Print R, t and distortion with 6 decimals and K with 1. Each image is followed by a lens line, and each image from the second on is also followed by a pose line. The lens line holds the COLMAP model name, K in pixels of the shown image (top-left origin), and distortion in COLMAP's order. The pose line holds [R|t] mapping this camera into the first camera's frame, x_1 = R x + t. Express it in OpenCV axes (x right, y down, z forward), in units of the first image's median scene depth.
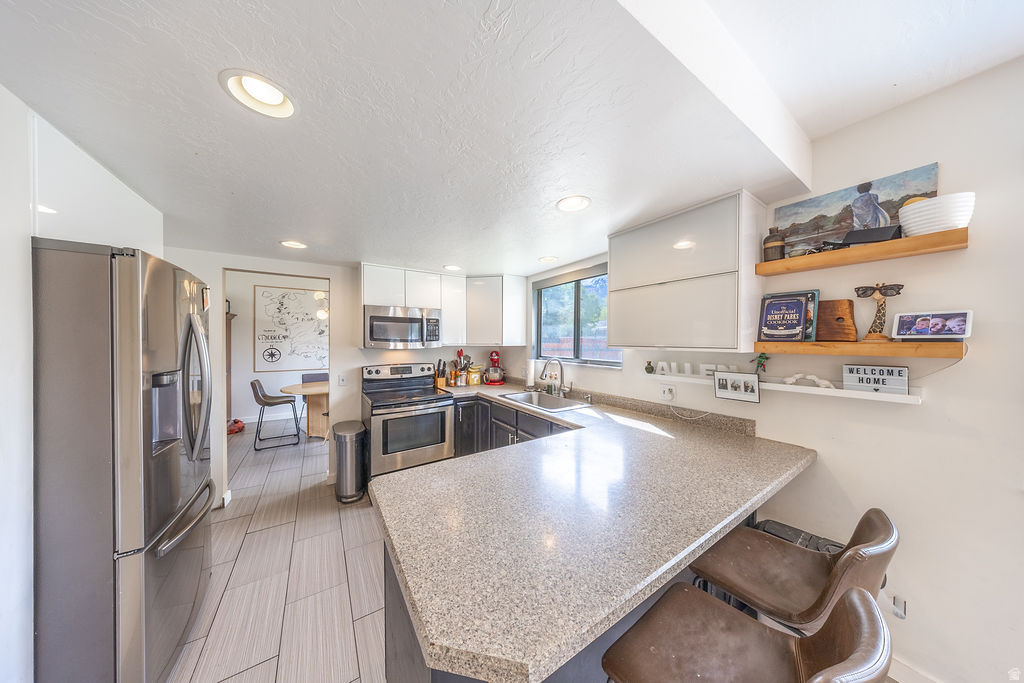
lens RADIAL K [[297.7, 0, 511.4], [0, 297.7, 341.7], [0, 0, 1]] dist [-0.003737, -0.000120]
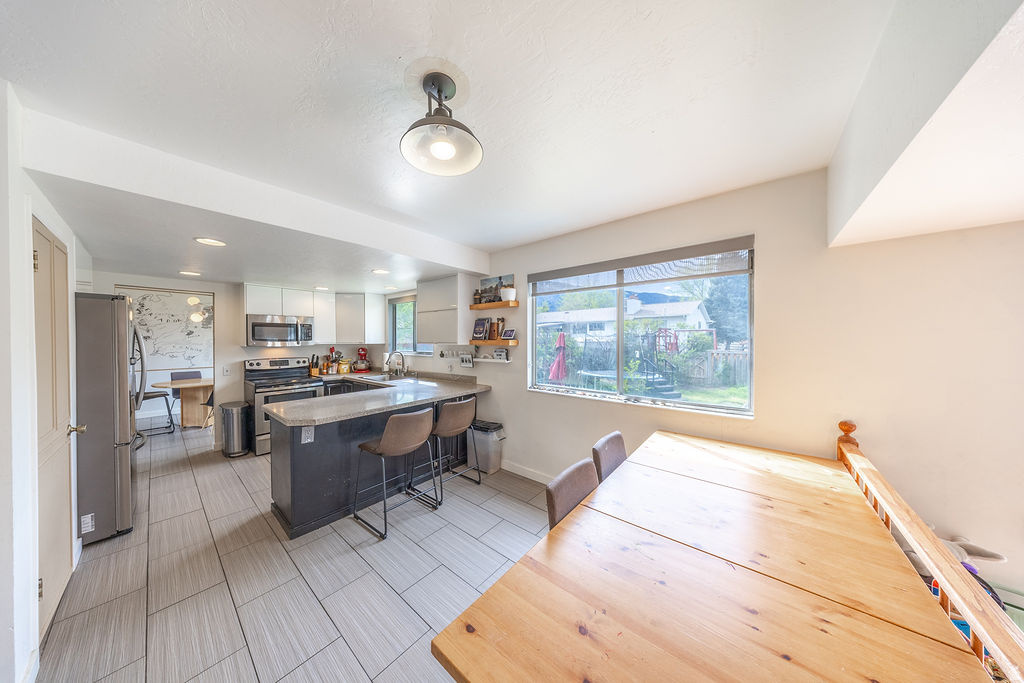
lens RADIAL K [[297.7, 0, 511.0], [0, 297.7, 342.8], [0, 0, 1]] dist [-0.003737, -0.000120]
pose [[0.952082, -0.008648, 0.305722, 0.223671], [0.006129, 0.999939, 0.009199, 0.001030], [-0.305783, -0.006884, 0.952076, -0.617679]]
